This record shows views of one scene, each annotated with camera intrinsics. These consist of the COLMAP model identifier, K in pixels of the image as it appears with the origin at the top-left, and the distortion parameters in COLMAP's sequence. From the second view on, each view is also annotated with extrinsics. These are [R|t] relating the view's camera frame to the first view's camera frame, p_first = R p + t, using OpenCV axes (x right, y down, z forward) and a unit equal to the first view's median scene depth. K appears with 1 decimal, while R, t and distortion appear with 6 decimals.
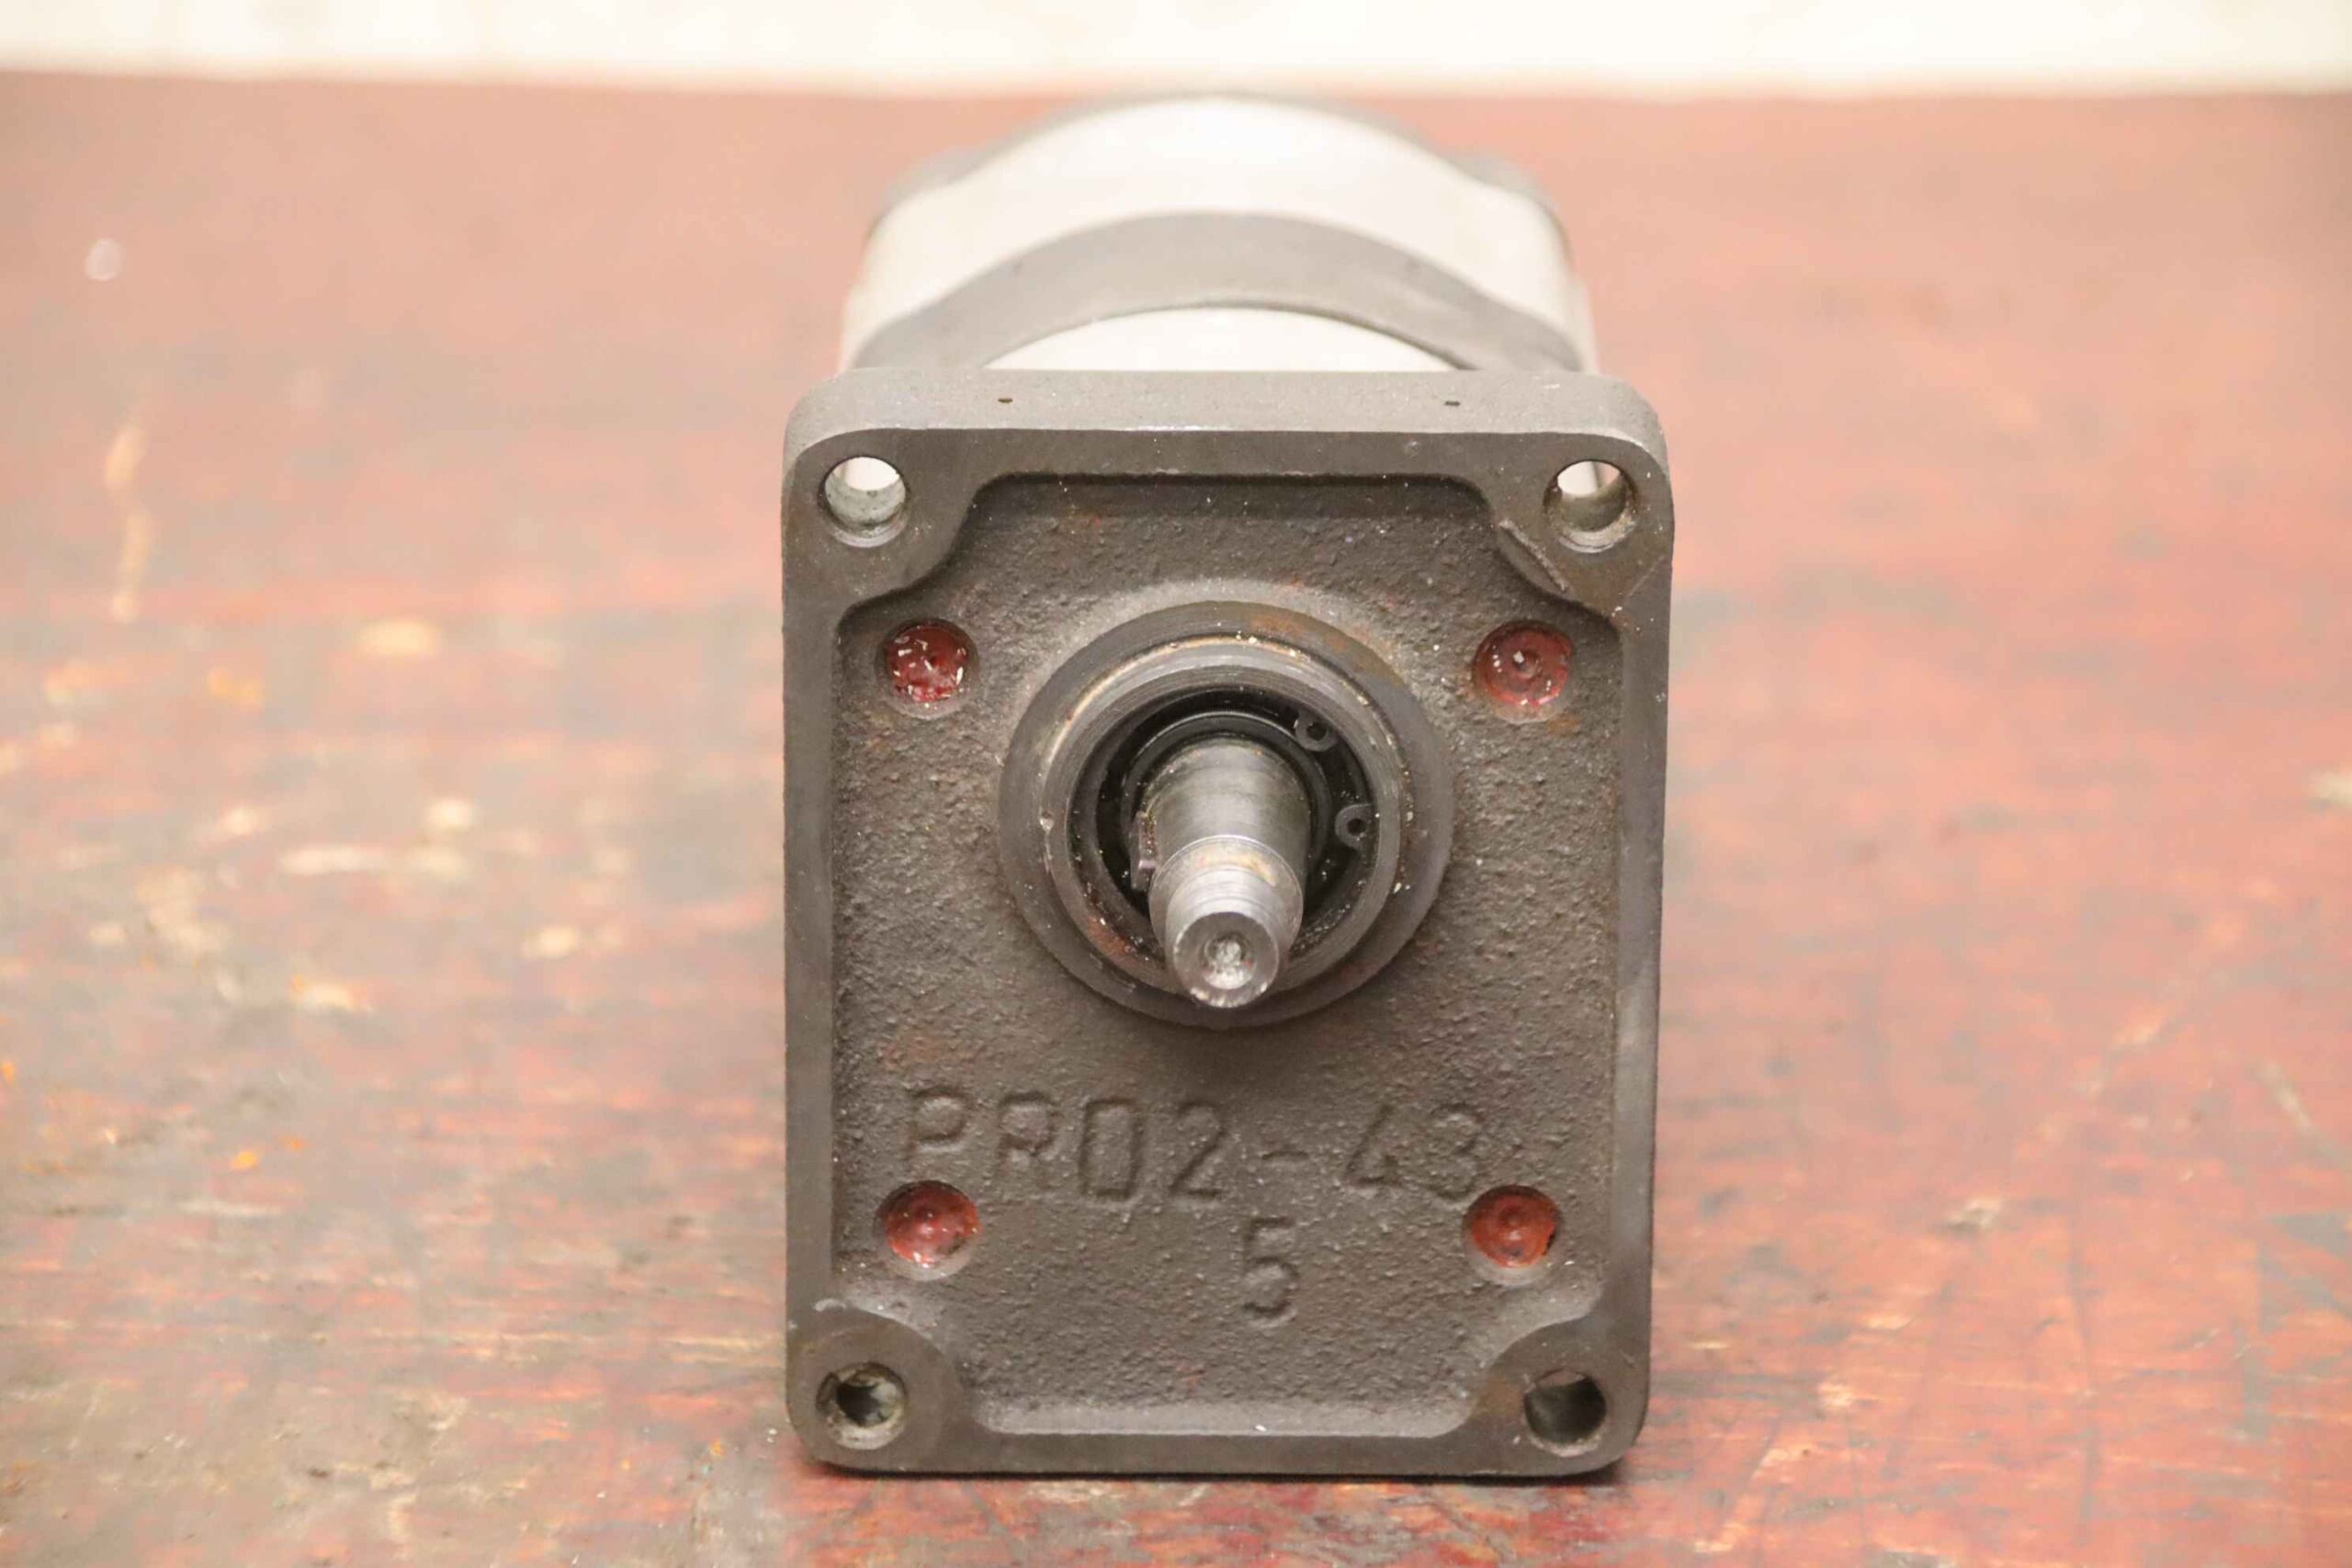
lens RADIAL K [[10037.9, 0, 1165.2], [0, 10037.9, 782.5], [0, 0, 1]] dist [0.468586, 0.000000]
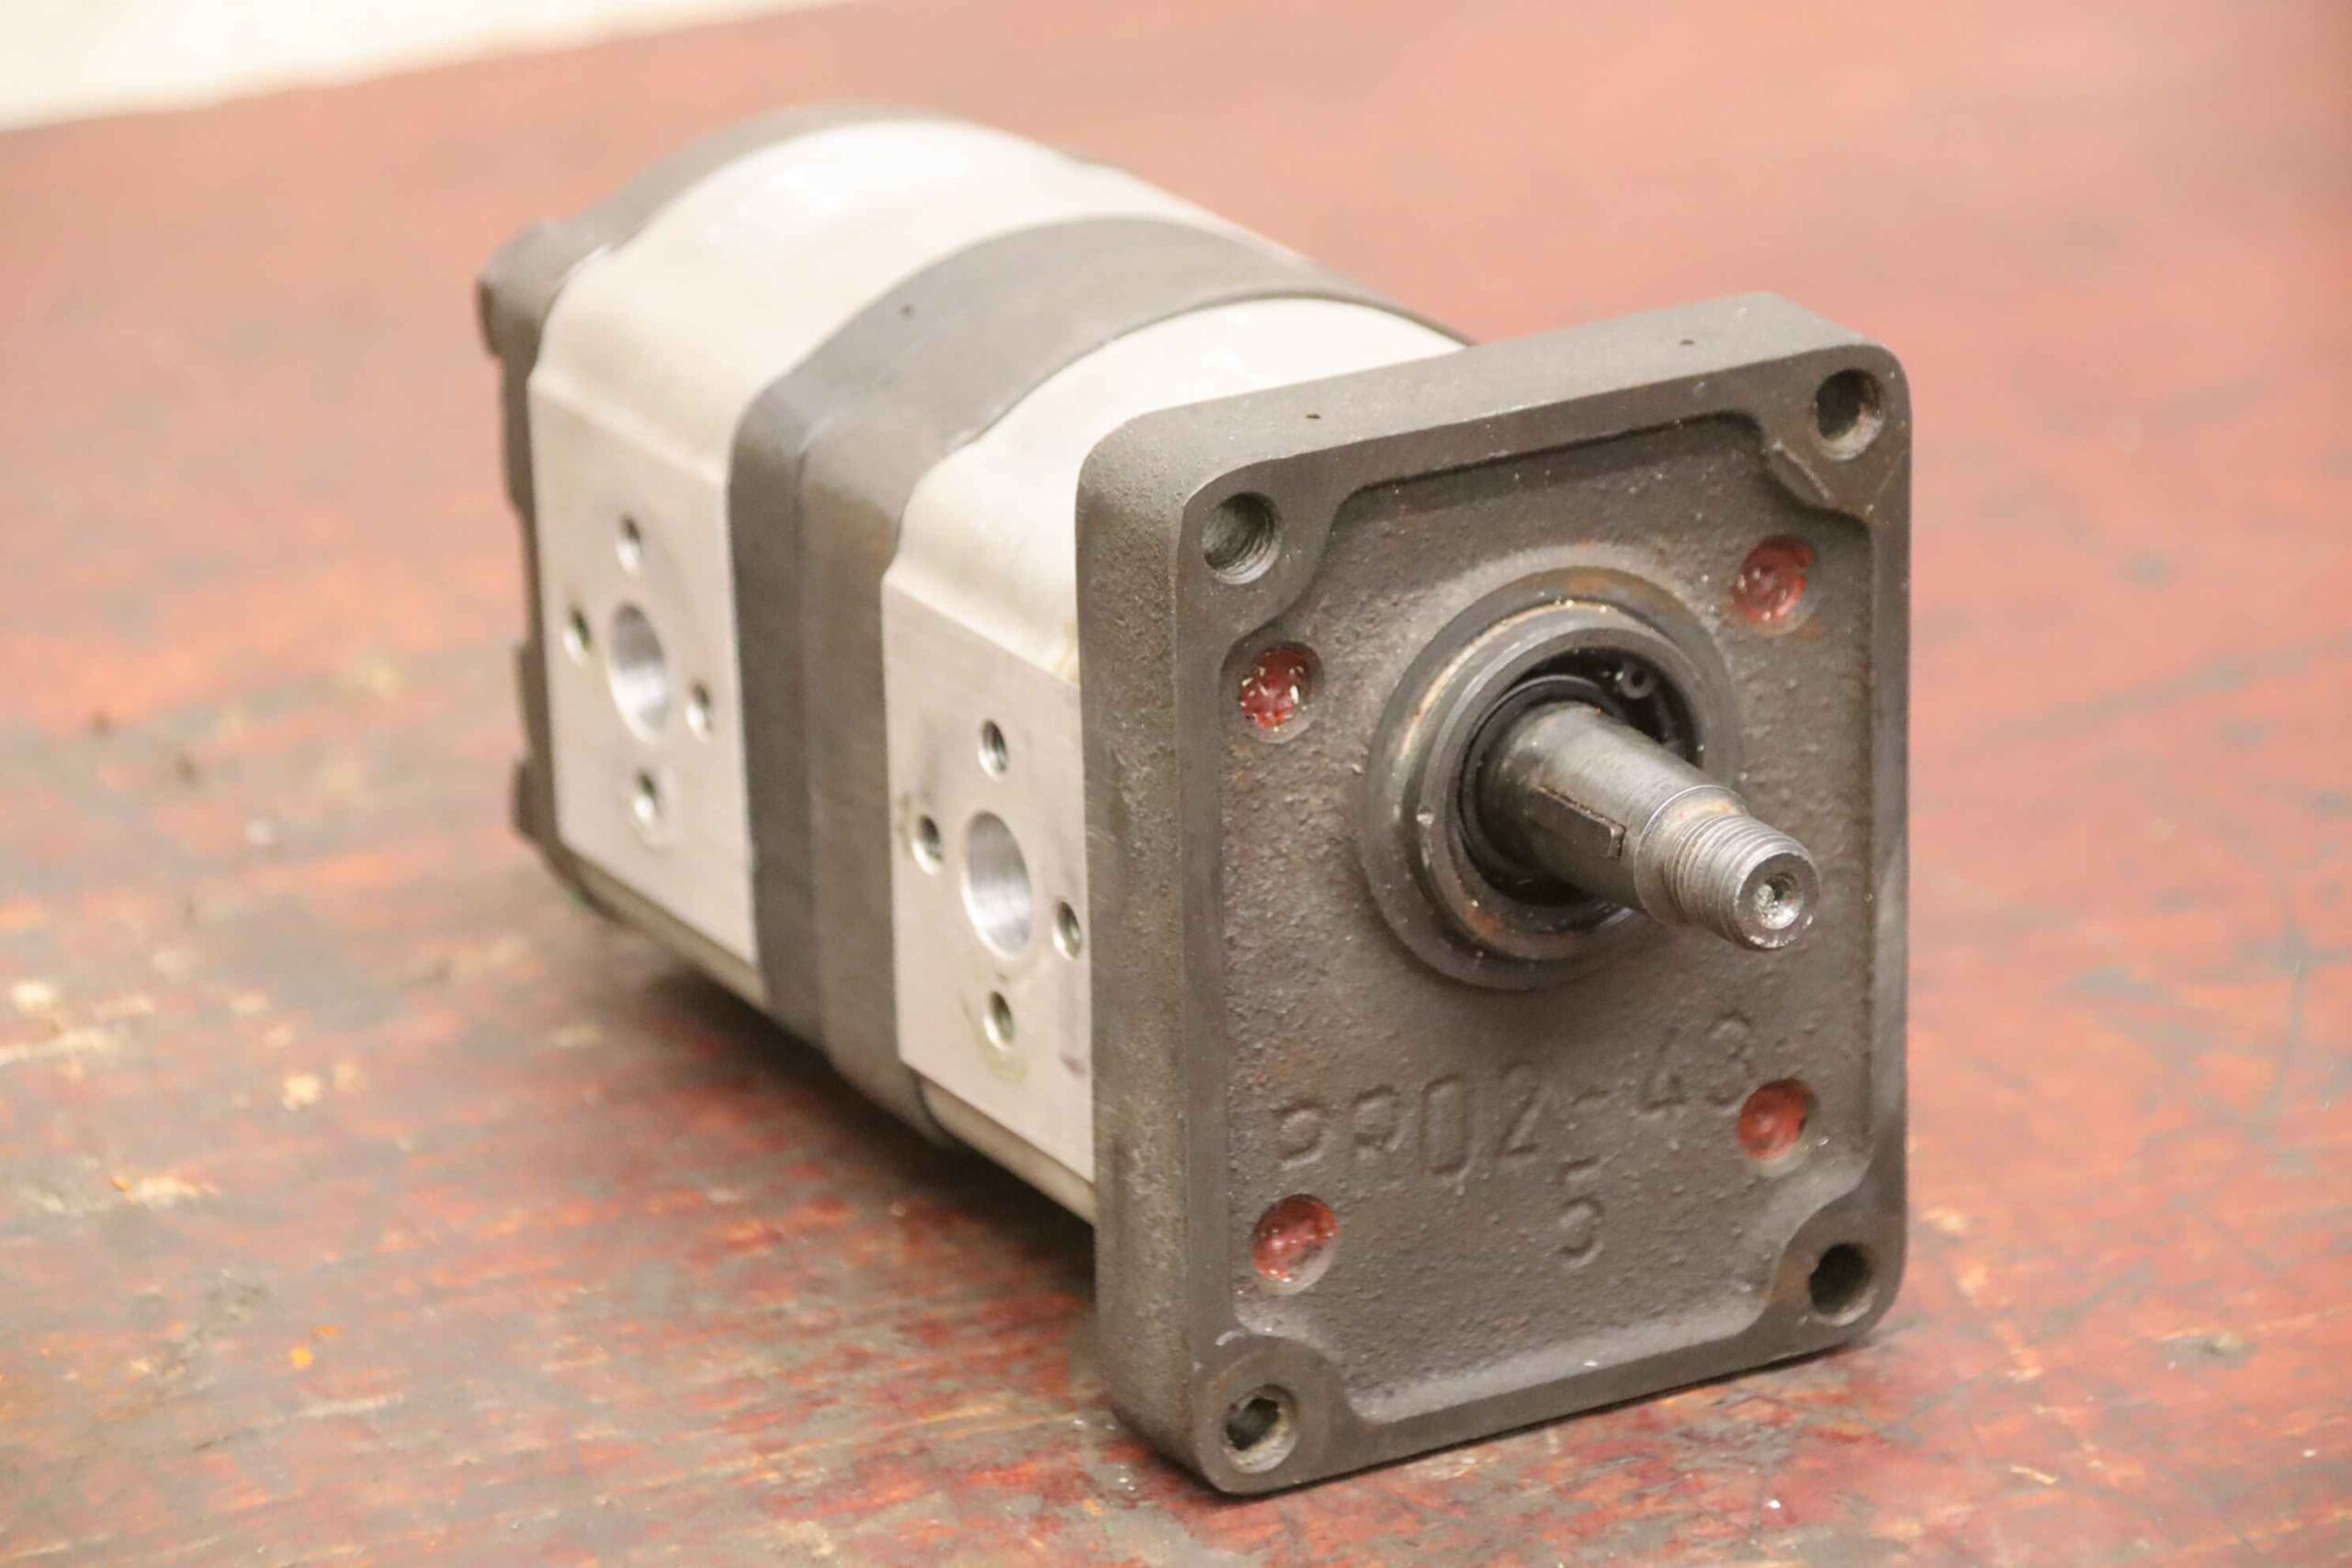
lens RADIAL K [[9490.7, 0, 1187.8], [0, 9490.7, 784.3], [0, 0, 1]] dist [0.452825, 0.000000]
pose [[0.866220, -0.195041, 0.460023, -0.468541], [0.188215, 0.980220, 0.061187, -0.061941], [-0.462858, 0.033582, 0.885796, 0.158210]]
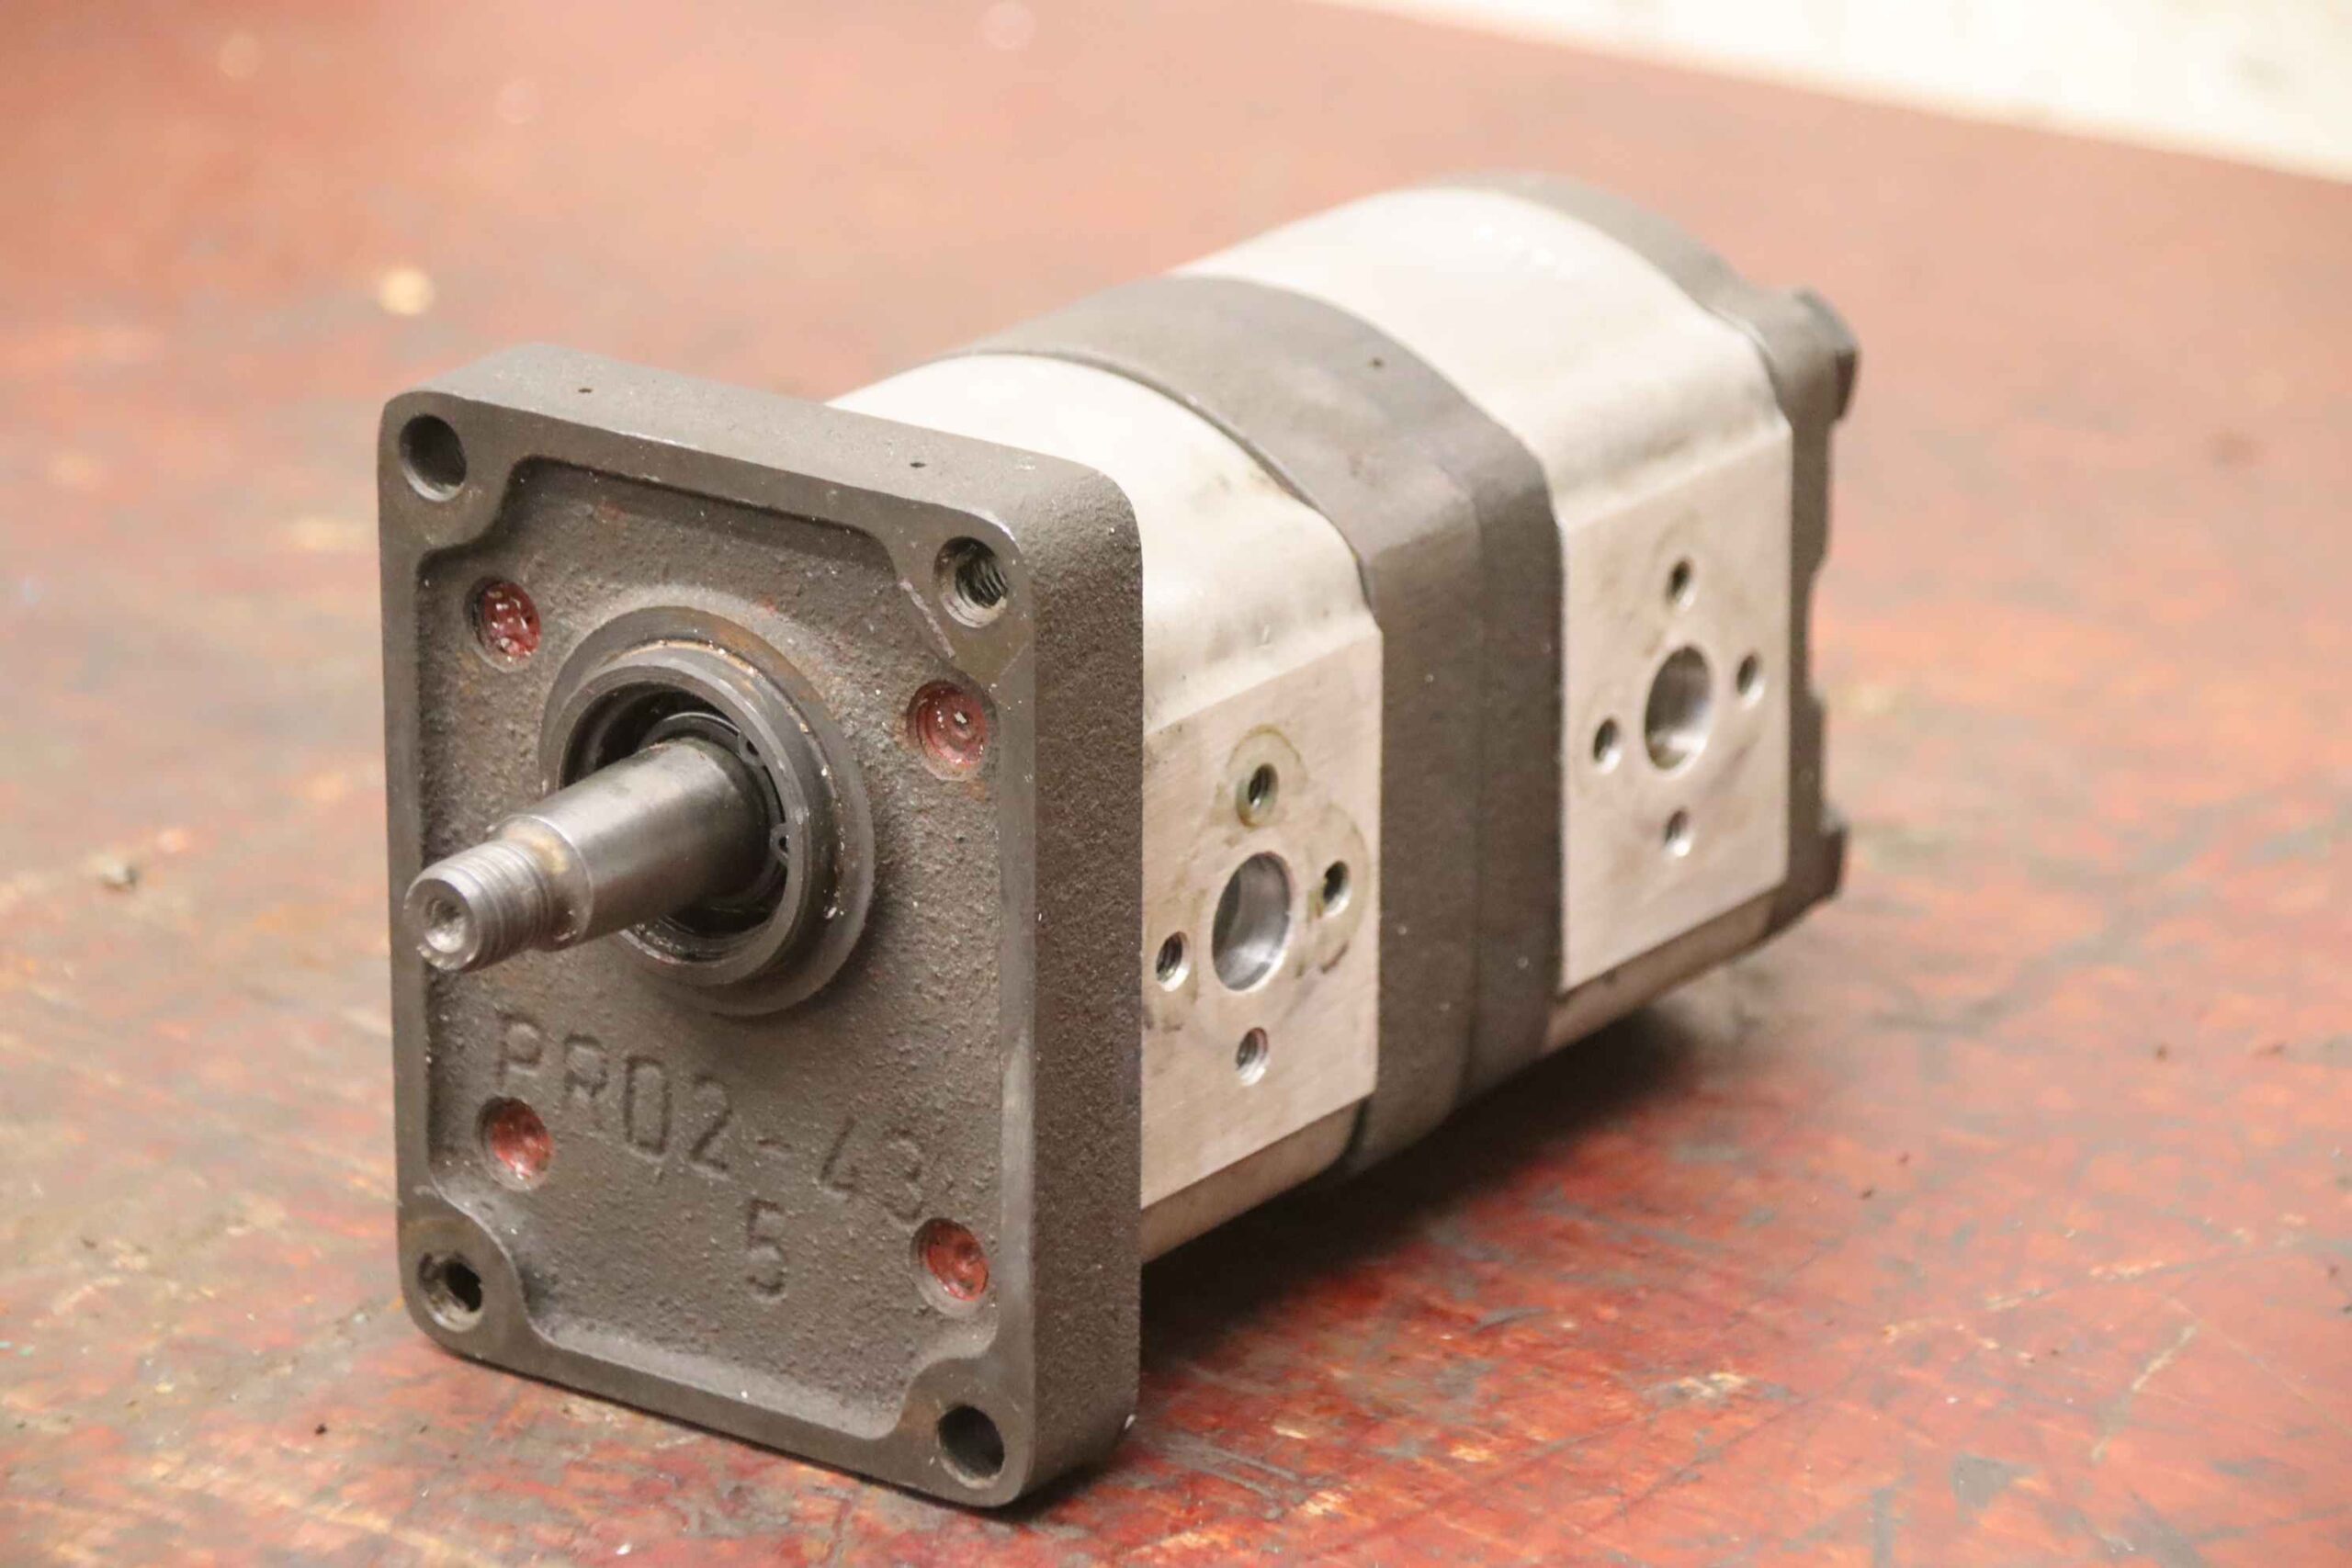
lens RADIAL K [[8958.0, 0, 1180.8], [0, 8958.0, 782.8], [0, 0, 1]] dist [0.376335, 0.000000]
pose [[0.812332, 0.189656, -0.551496, 0.565269], [-0.185019, 0.980603, 0.064698, -0.069887], [0.553069, 0.049481, 0.831665, 0.237749]]
